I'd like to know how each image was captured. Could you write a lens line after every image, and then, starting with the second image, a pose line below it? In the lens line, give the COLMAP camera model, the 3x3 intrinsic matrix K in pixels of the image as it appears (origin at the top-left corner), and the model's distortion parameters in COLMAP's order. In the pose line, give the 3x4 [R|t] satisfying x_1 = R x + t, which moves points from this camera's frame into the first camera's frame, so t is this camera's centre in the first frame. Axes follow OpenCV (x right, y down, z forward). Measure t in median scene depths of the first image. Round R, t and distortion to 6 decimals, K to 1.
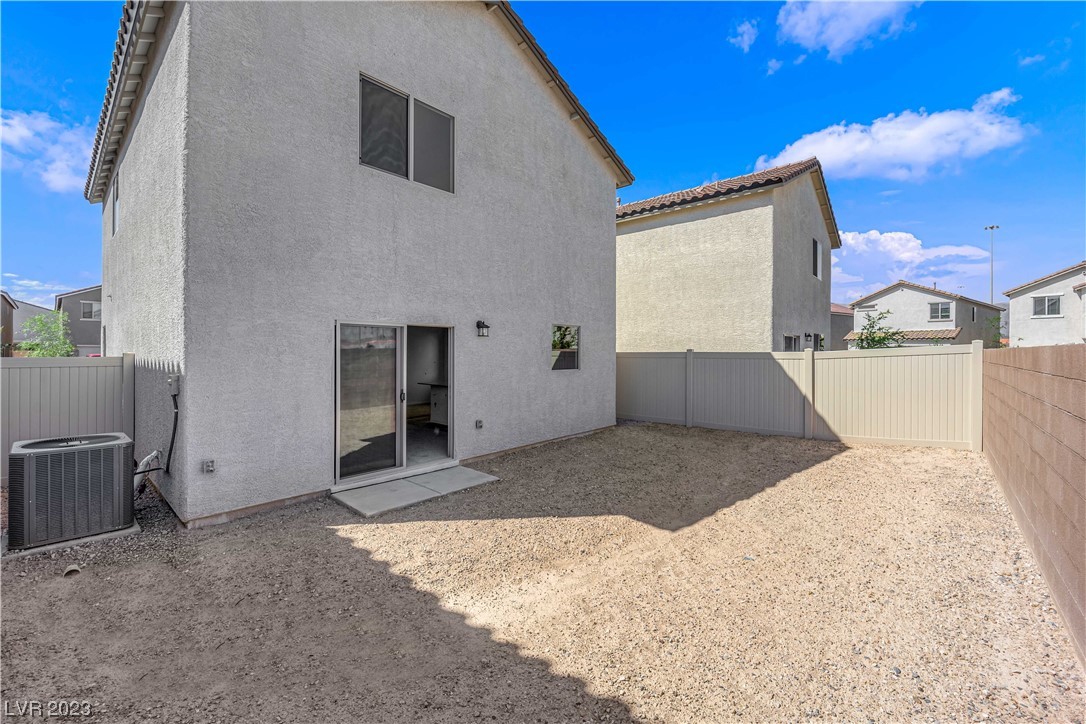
lens RADIAL K [[440.9, 0, 549.2], [0, 440.9, 354.0], [0, 0, 1]] dist [-0.001480, -0.000106]
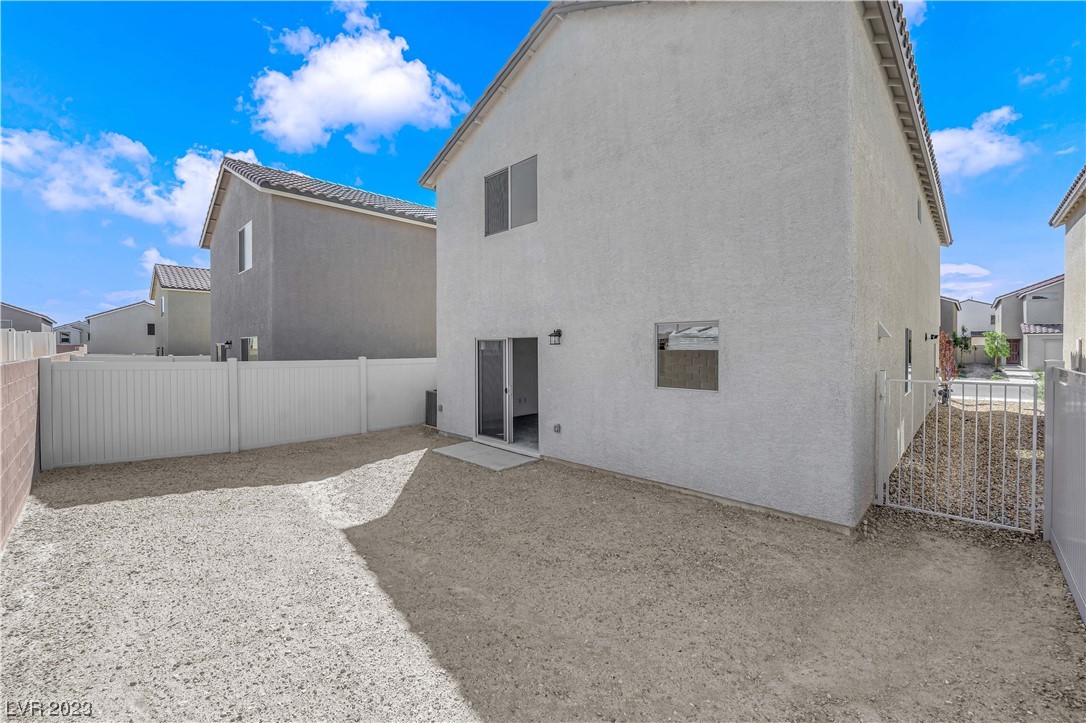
lens RADIAL K [[440.9, 0, 548.8], [0, 440.9, 355.8], [0, 0, 1]] dist [-0.001480, -0.000106]
pose [[-0.042254, 0.014125, -0.999007, 0.938320], [-0.008370, 0.999860, 0.014491, -0.029548], [0.999072, 0.008974, -0.042130, 1.083694]]
